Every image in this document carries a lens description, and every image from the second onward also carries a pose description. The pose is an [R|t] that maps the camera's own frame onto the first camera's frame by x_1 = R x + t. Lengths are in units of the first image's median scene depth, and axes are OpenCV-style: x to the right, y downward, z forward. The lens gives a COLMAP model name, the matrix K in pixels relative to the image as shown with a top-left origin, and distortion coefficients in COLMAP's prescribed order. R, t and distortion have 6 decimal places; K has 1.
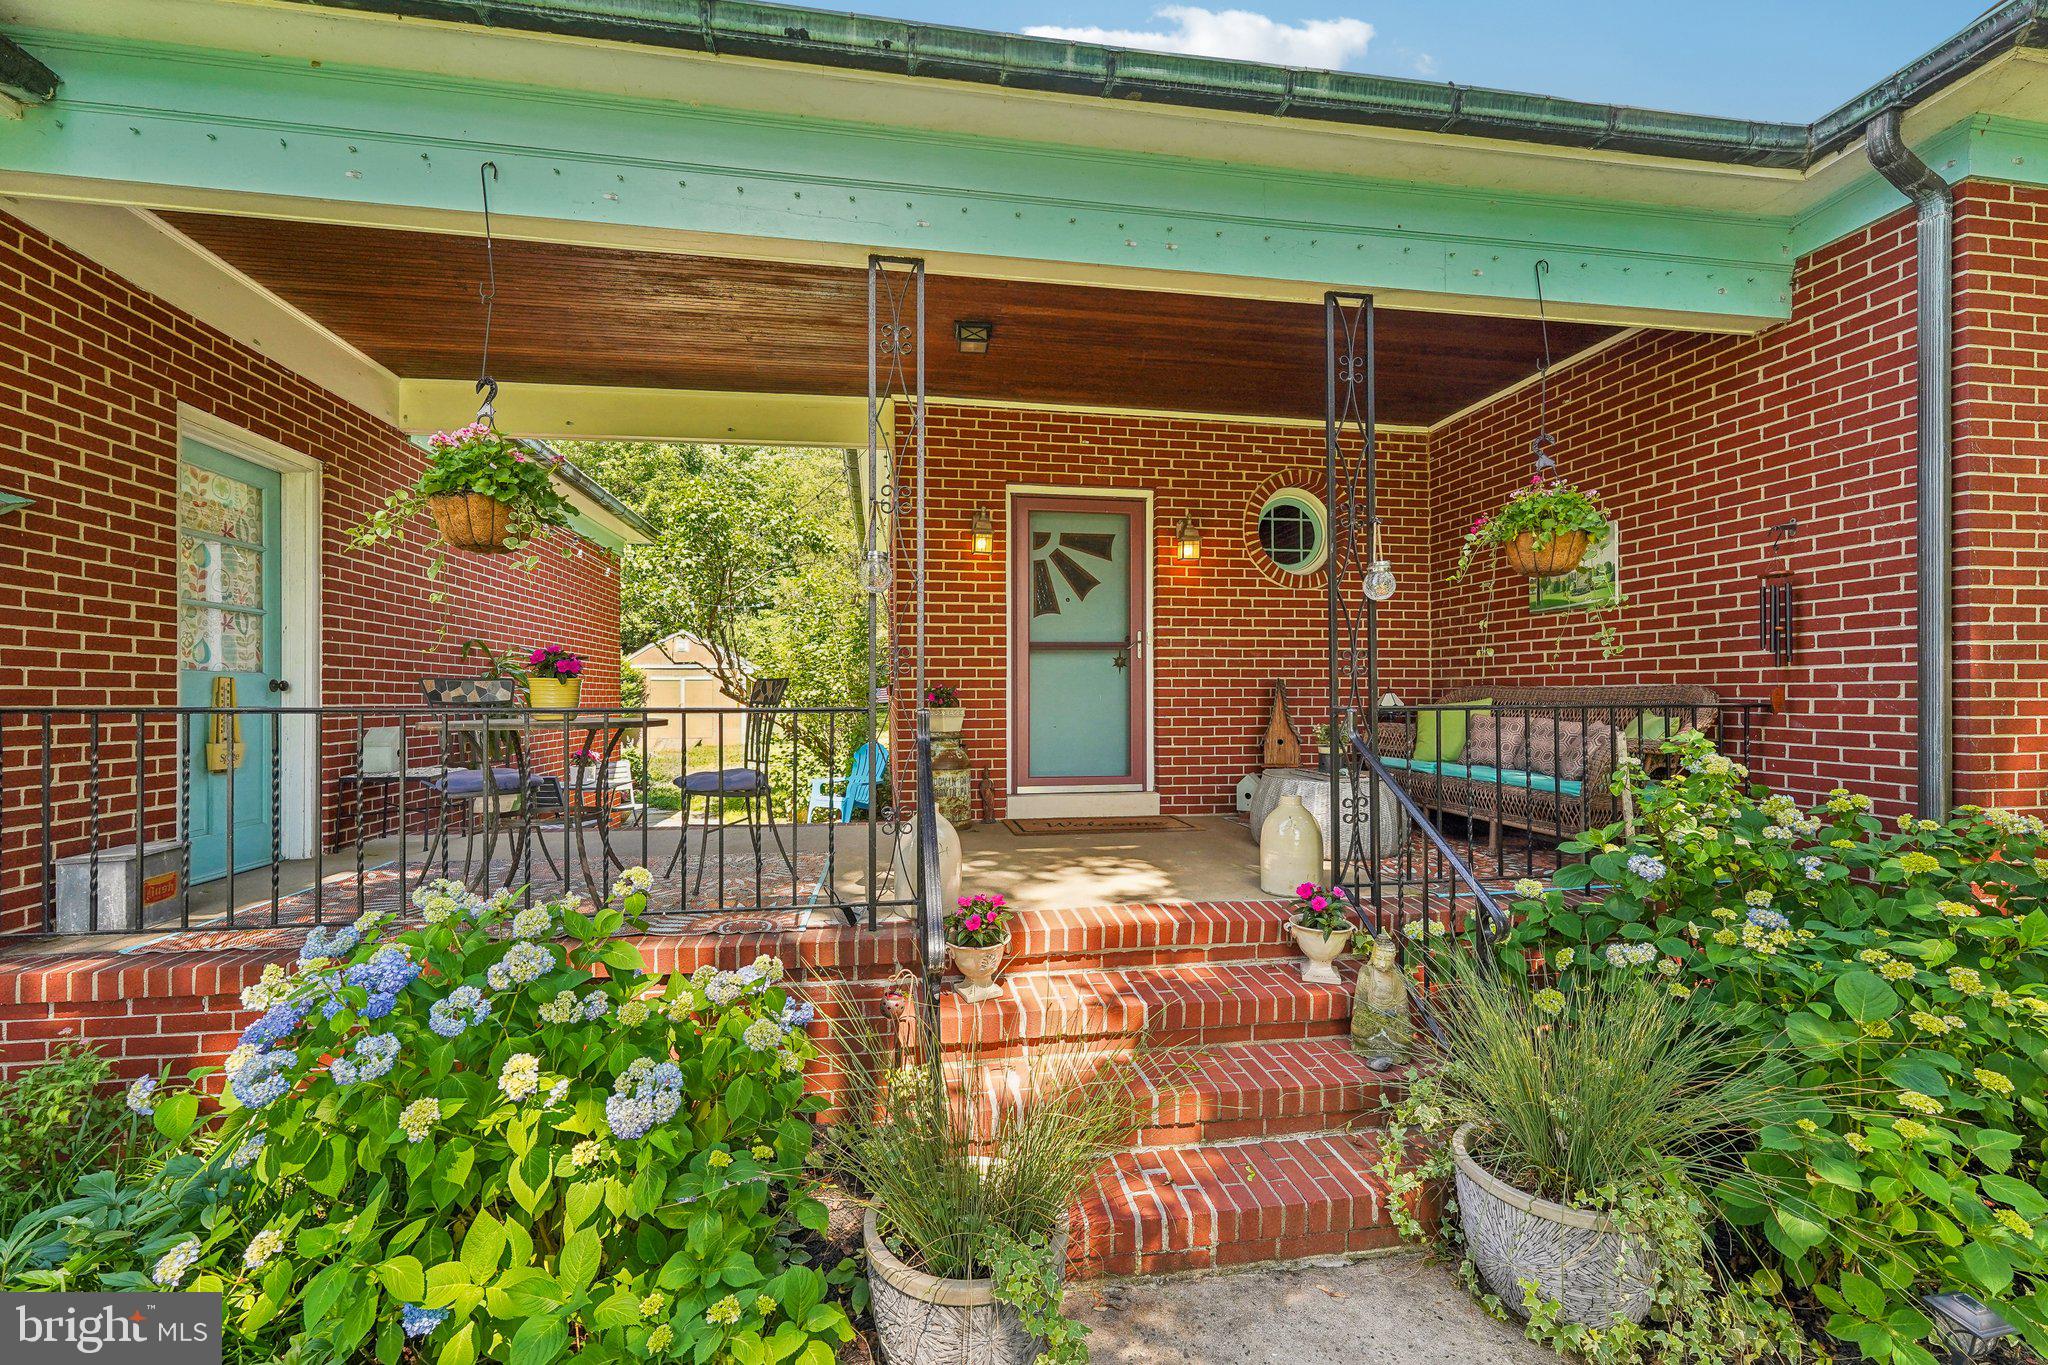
lens RADIAL K [[826.3, 0, 1017.2], [0, 826.3, 695.3], [0, 0, 1]] dist [0.002841, 0.000320]
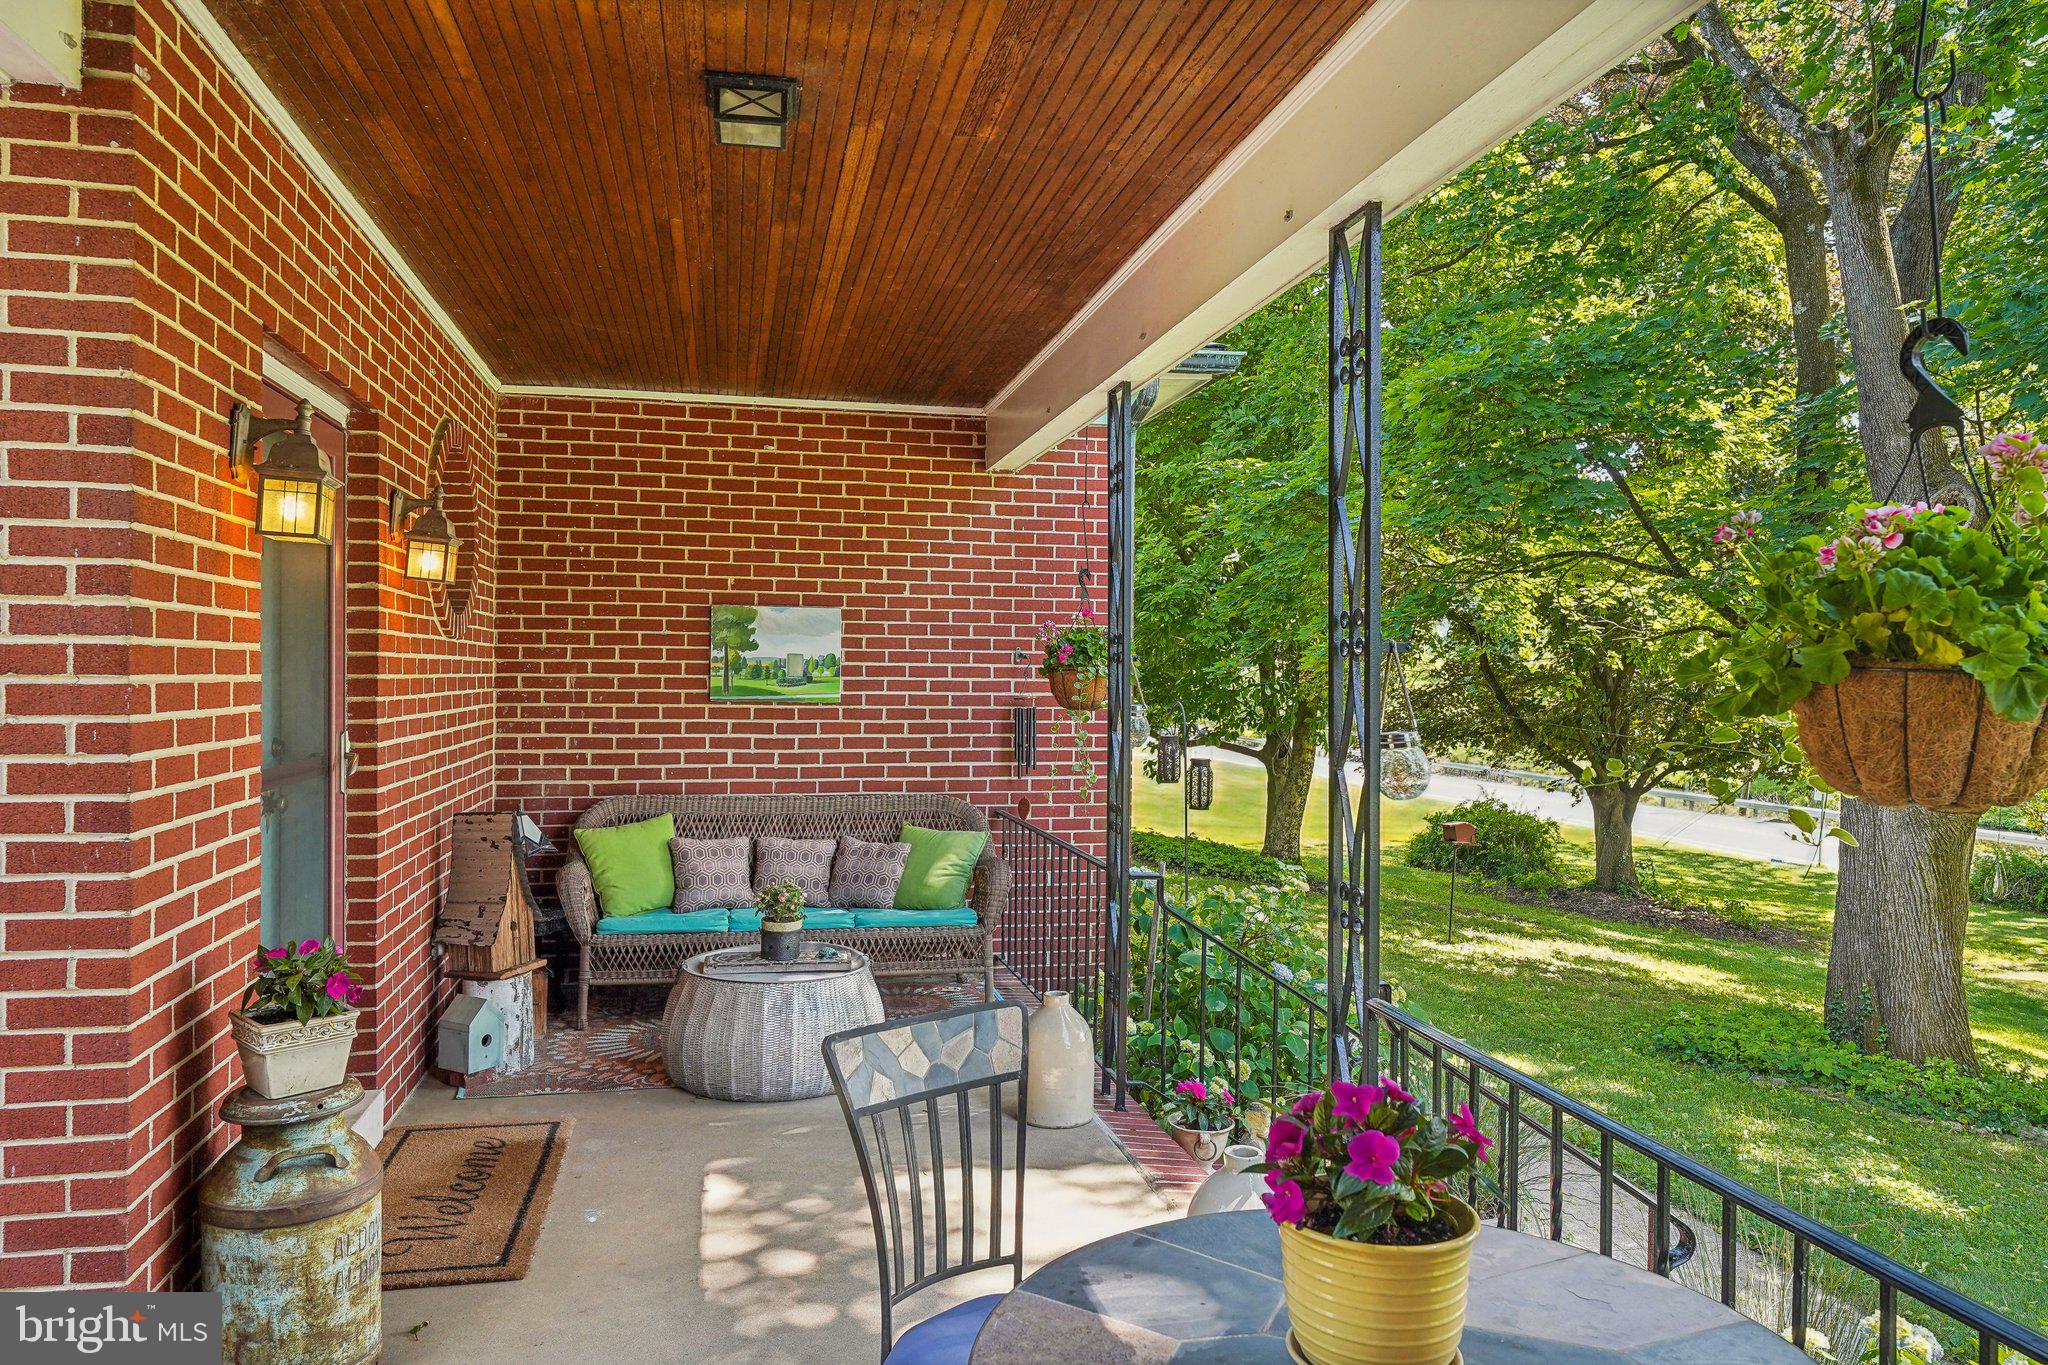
lens RADIAL K [[1356.6, 0, 1021.0], [0, 1356.6, 701.0], [0, 0, 1]] dist [0.000678, -0.002332]
pose [[-0.045487, -0.017594, 0.998810, -0.608822], [-0.005219, 0.999835, 0.017375, -0.113117], [-0.998951, -0.004422, -0.045571, 0.712217]]
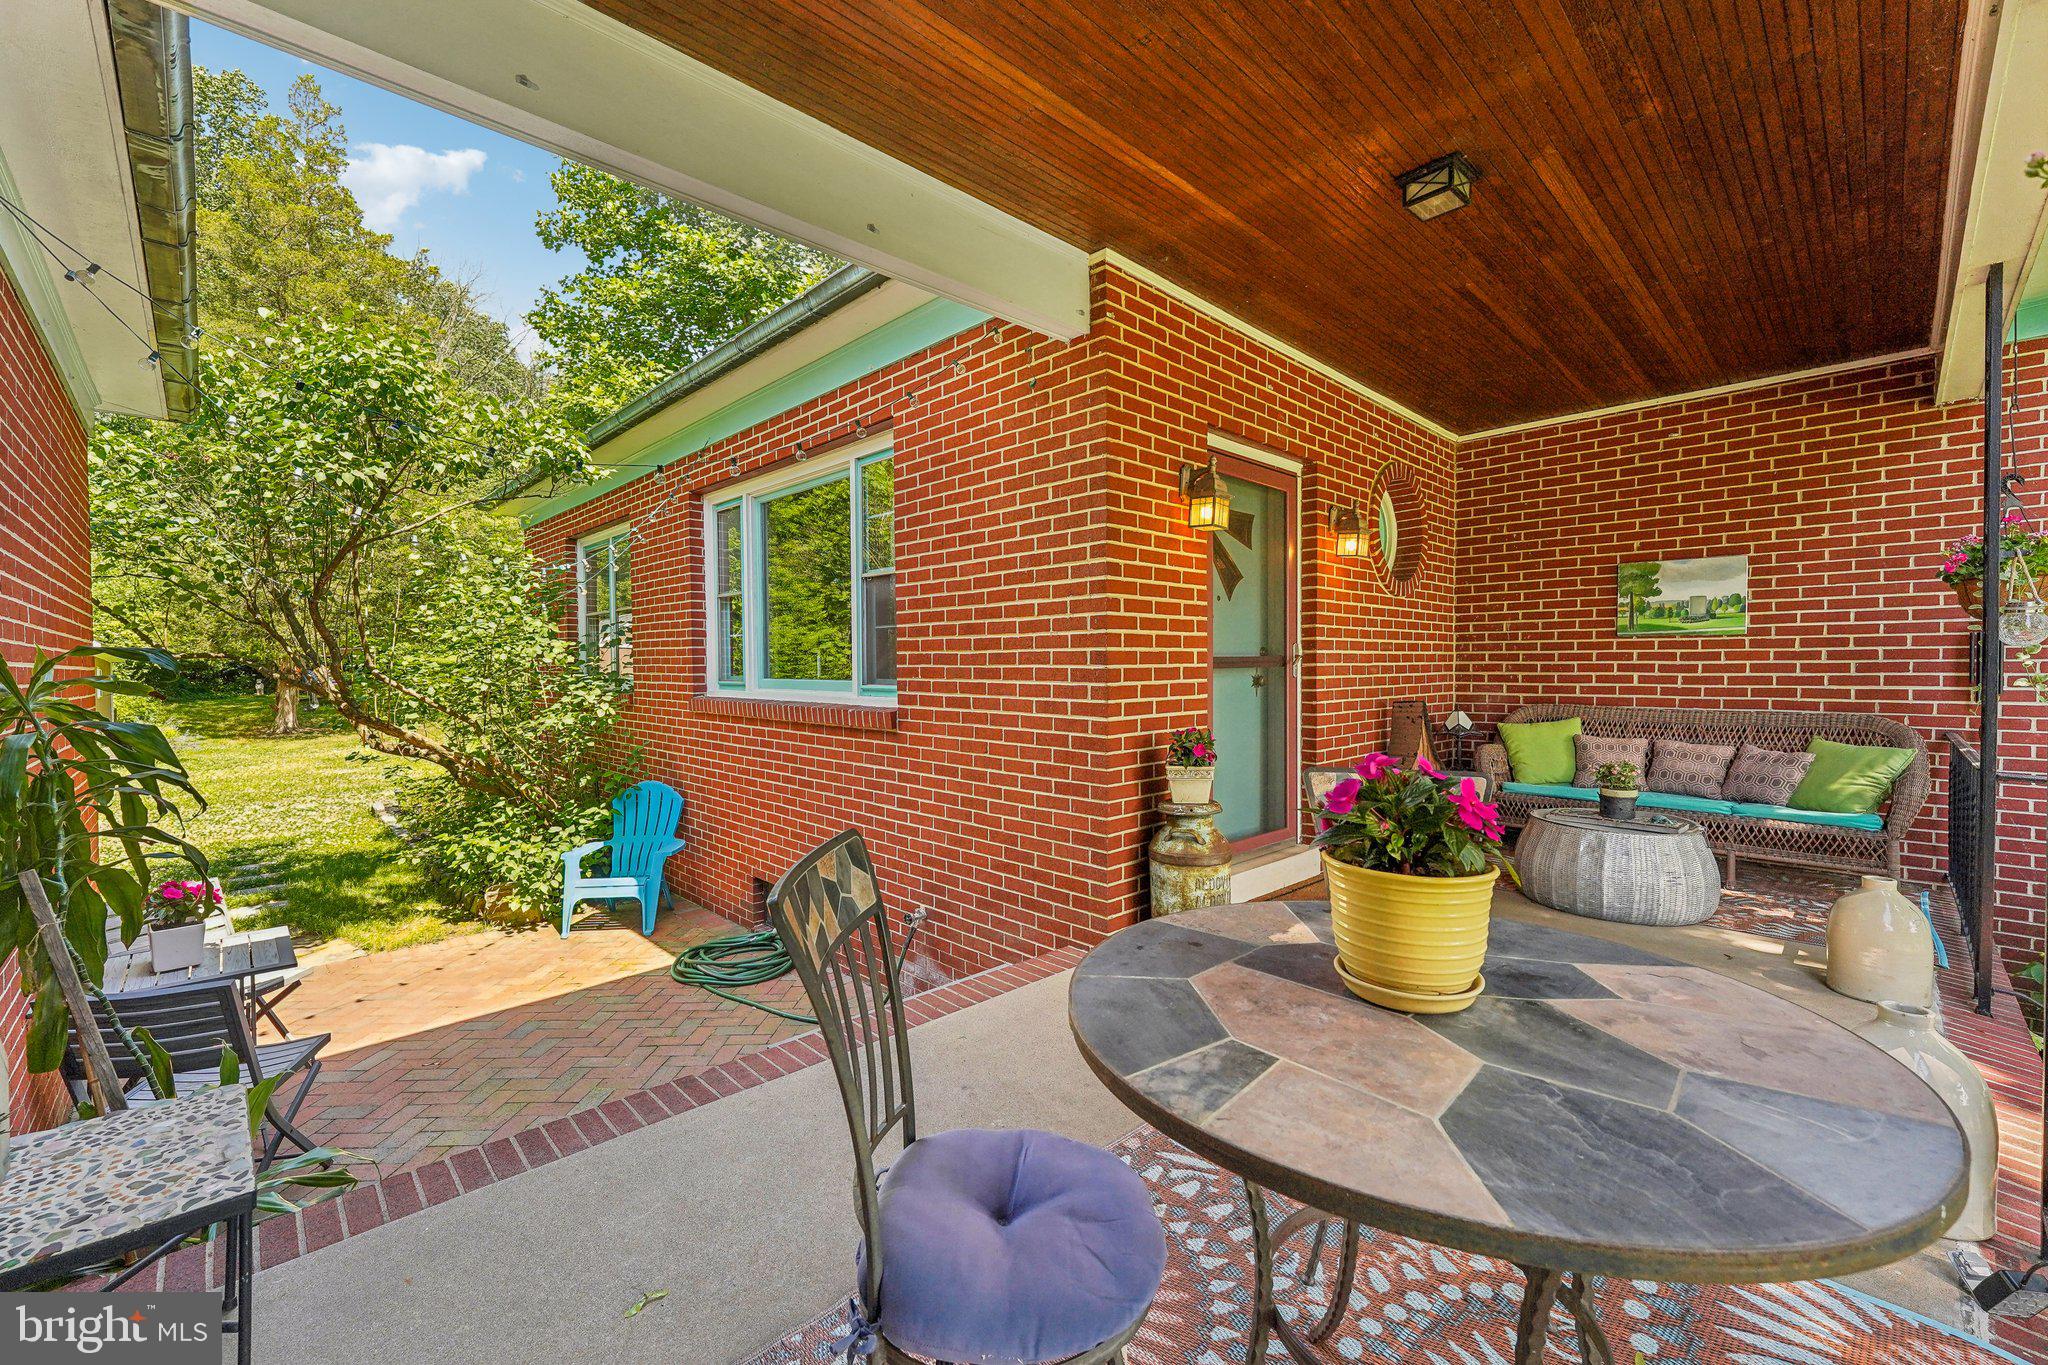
lens RADIAL K [[826.3, 0, 1017.2], [0, 826.3, 695.3], [0, 0, 1]] dist [0.002841, 0.000320]
pose [[0.827165, -0.022843, 0.561495, -0.541783], [0.005331, 0.999447, 0.032807, -0.058023], [-0.561934, -0.024143, 0.826830, 0.522892]]
